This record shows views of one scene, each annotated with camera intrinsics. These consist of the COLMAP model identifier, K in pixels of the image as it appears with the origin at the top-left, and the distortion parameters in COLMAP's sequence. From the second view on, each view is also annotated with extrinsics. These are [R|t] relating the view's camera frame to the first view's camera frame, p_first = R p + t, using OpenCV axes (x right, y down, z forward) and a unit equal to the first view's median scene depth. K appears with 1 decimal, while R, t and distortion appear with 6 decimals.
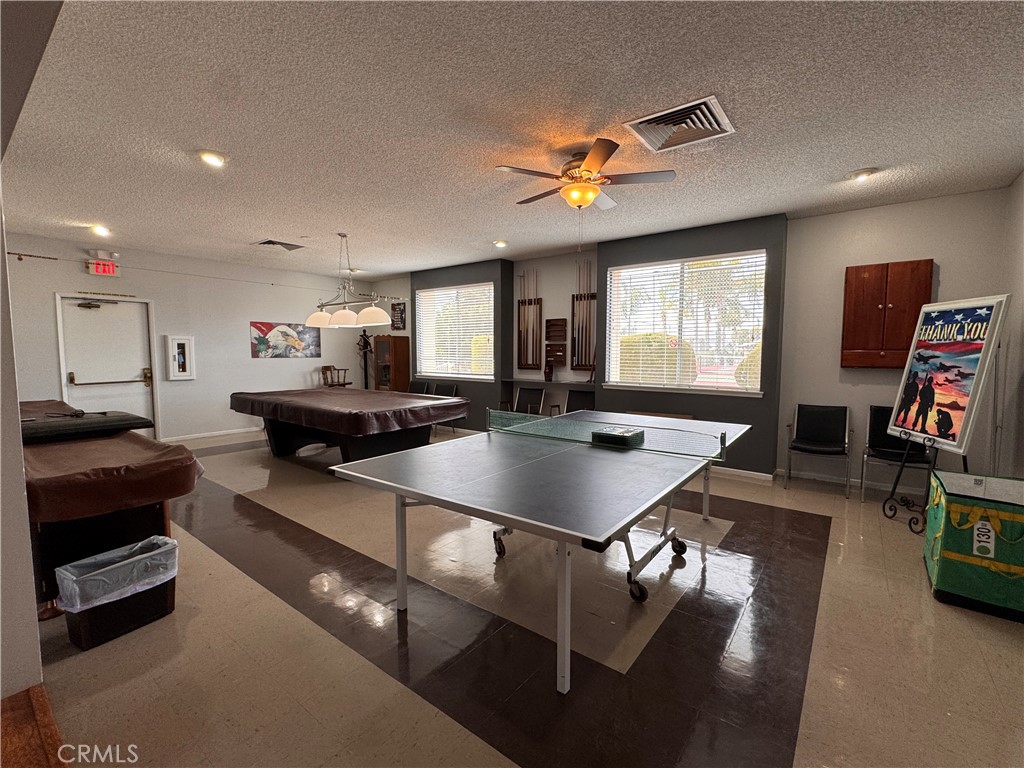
lens RADIAL K [[449.1, 0, 512.0], [0, 449.1, 384.0], [0, 0, 1]] dist [-0.000092, 0.000009]
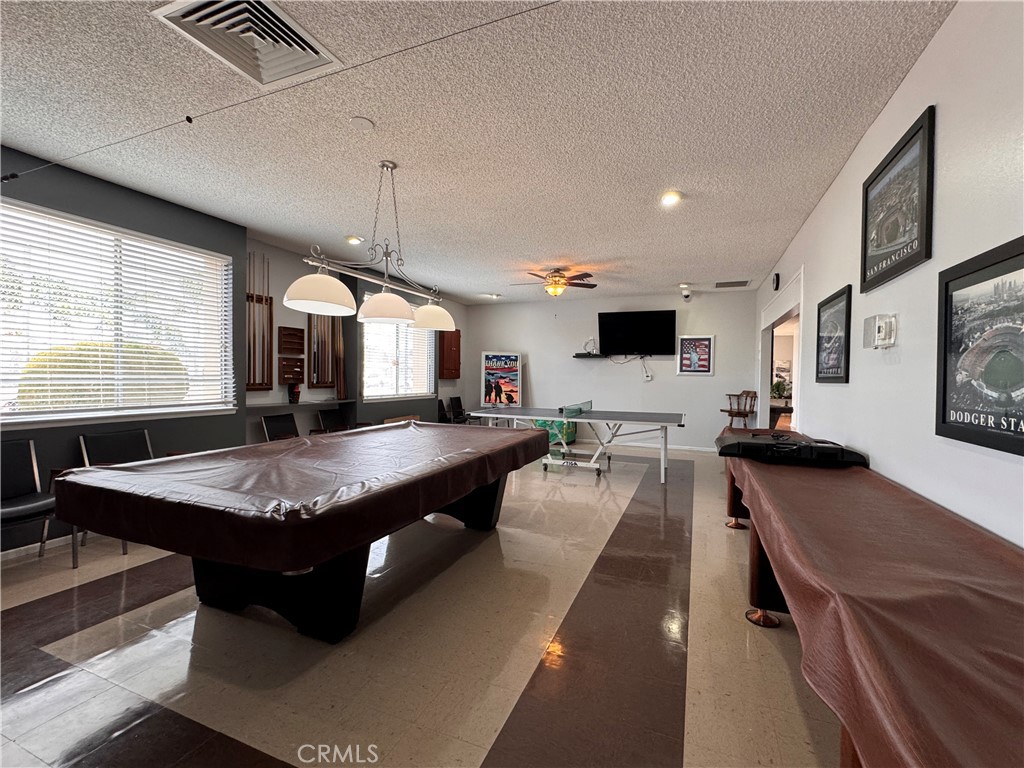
lens RADIAL K [[449.1, 0, 512.0], [0, 449.1, 384.0], [0, 0, 1]] dist [-0.000092, 0.000009]
pose [[-0.264235, -0.021060, 0.964228, -0.821114], [0.061281, 0.997375, 0.038577, -0.049526], [-0.962509, 0.069283, -0.262251, 0.847482]]
